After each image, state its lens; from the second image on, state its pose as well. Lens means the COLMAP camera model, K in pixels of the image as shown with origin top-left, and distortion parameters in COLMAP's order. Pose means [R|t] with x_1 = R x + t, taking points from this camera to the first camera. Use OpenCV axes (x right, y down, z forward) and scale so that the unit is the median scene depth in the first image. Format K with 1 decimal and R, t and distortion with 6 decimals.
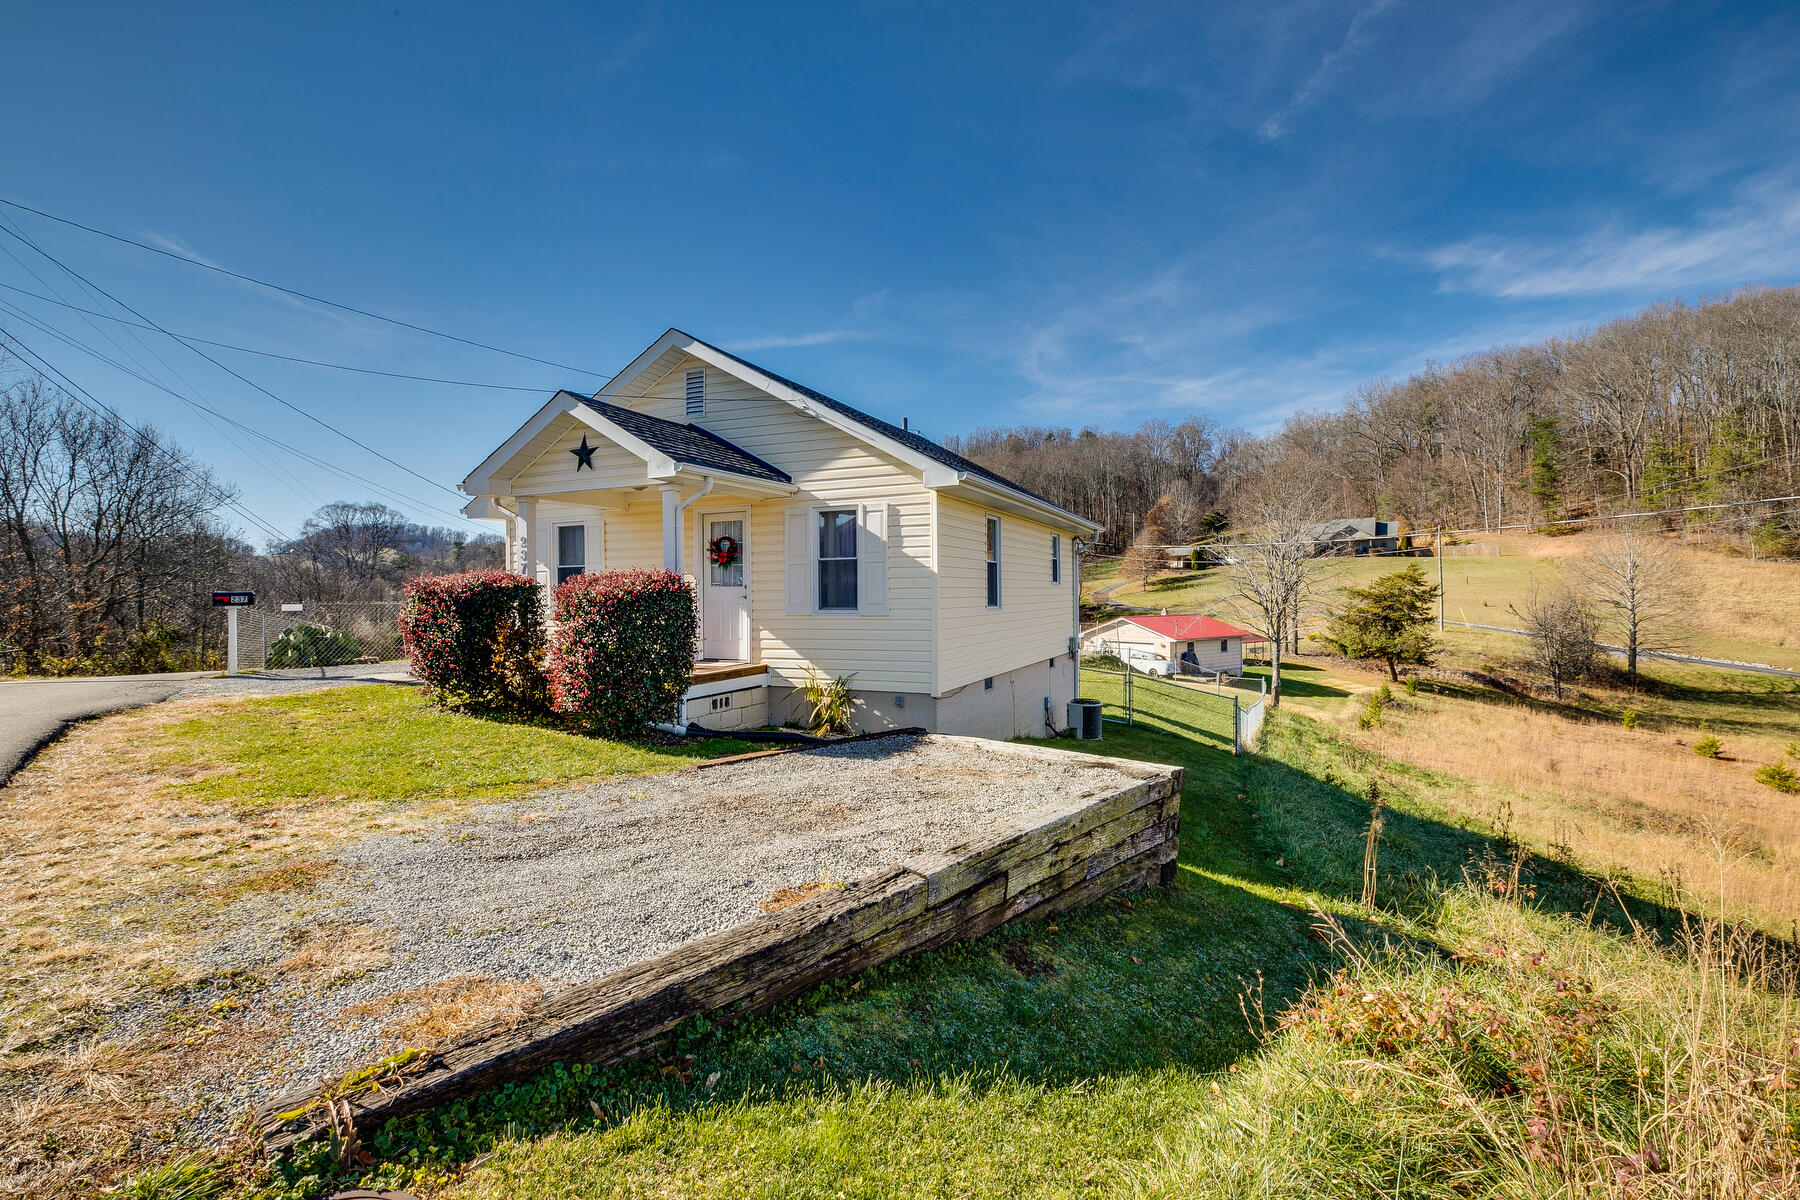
lens RADIAL K [[858.4, 0, 914.2], [0, 858.4, 748.2], [0, 0, 1]] dist [-0.006869, -0.000629]
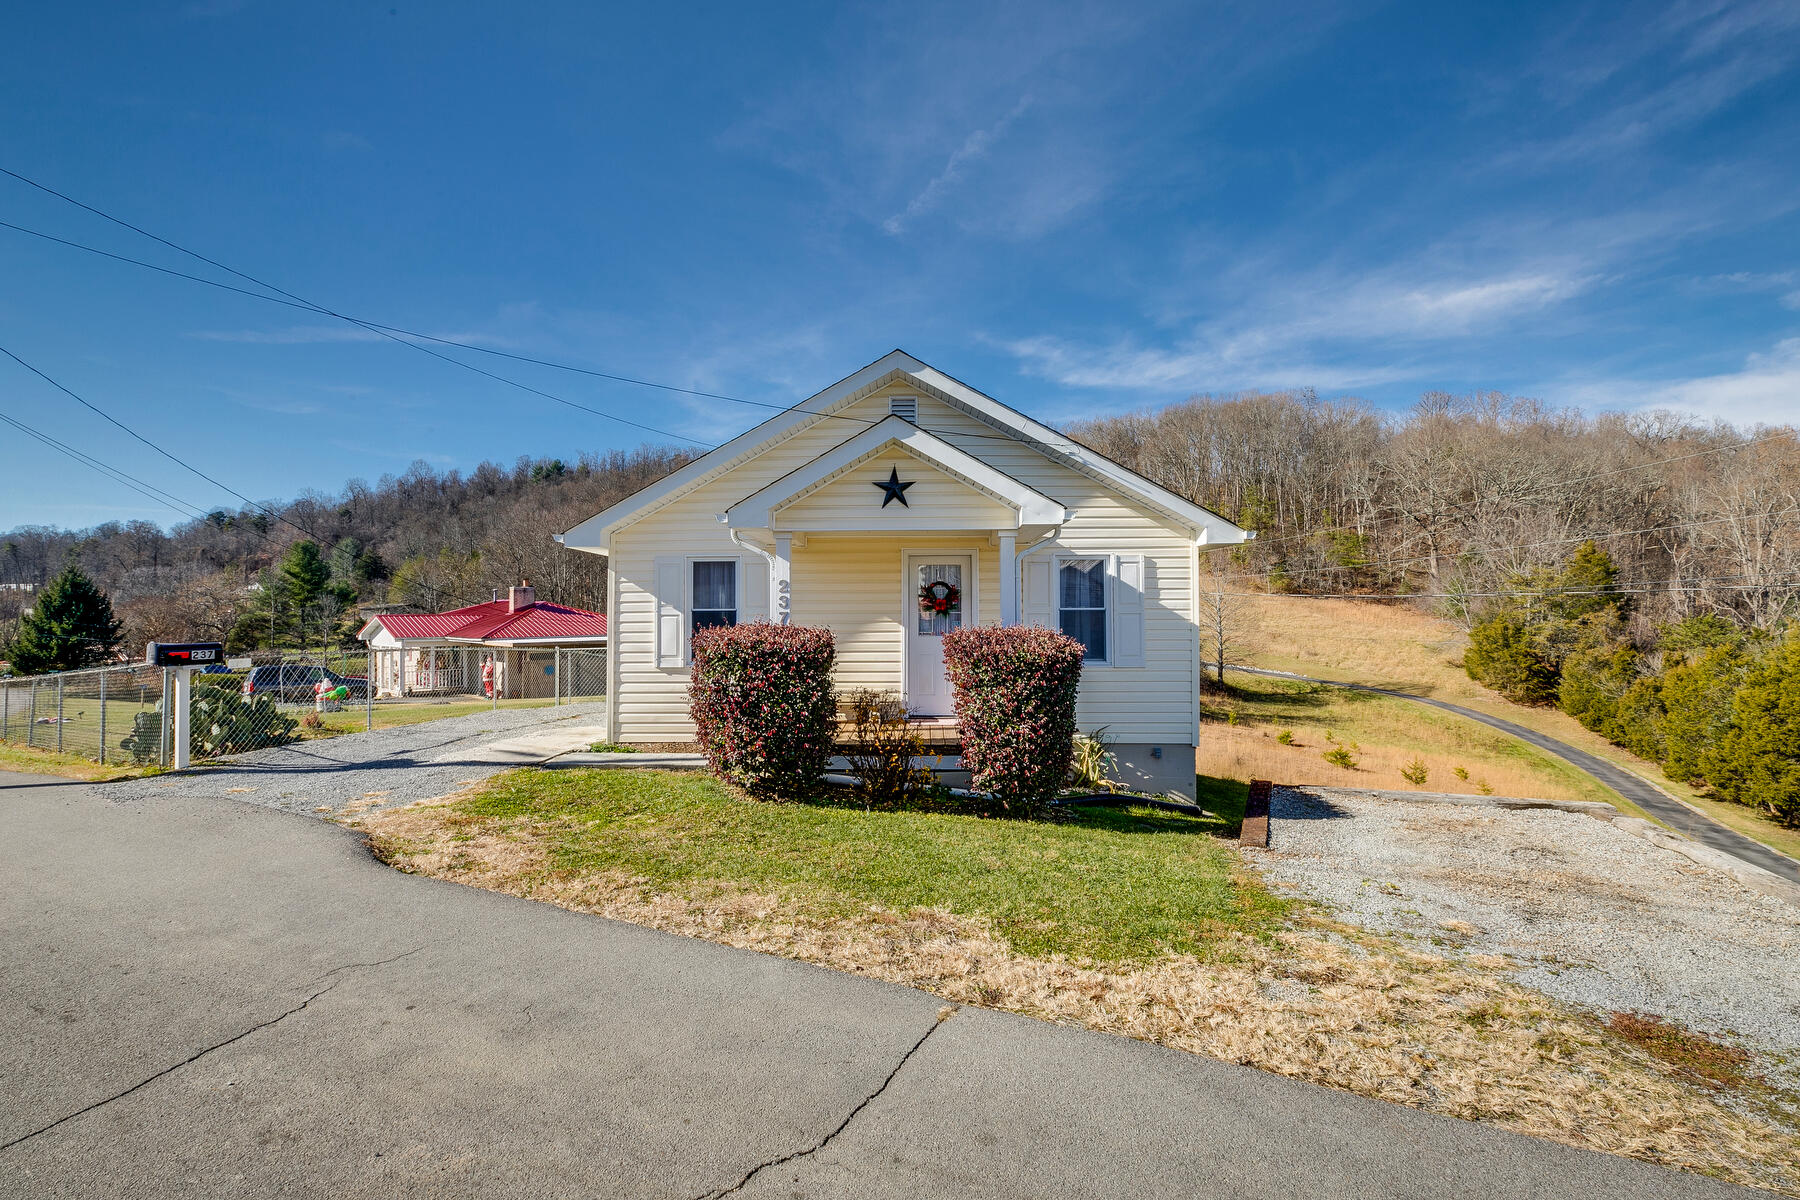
lens RADIAL K [[840.0, 0, 918.5], [0, 840.0, 664.9], [0, 0, 1]] dist [0.011635, 0.000075]
pose [[0.916019, -0.018312, 0.400717, -0.096892], [0.066520, 0.992061, -0.106727, -0.010780], [-0.395581, 0.124419, 0.909965, 0.034572]]
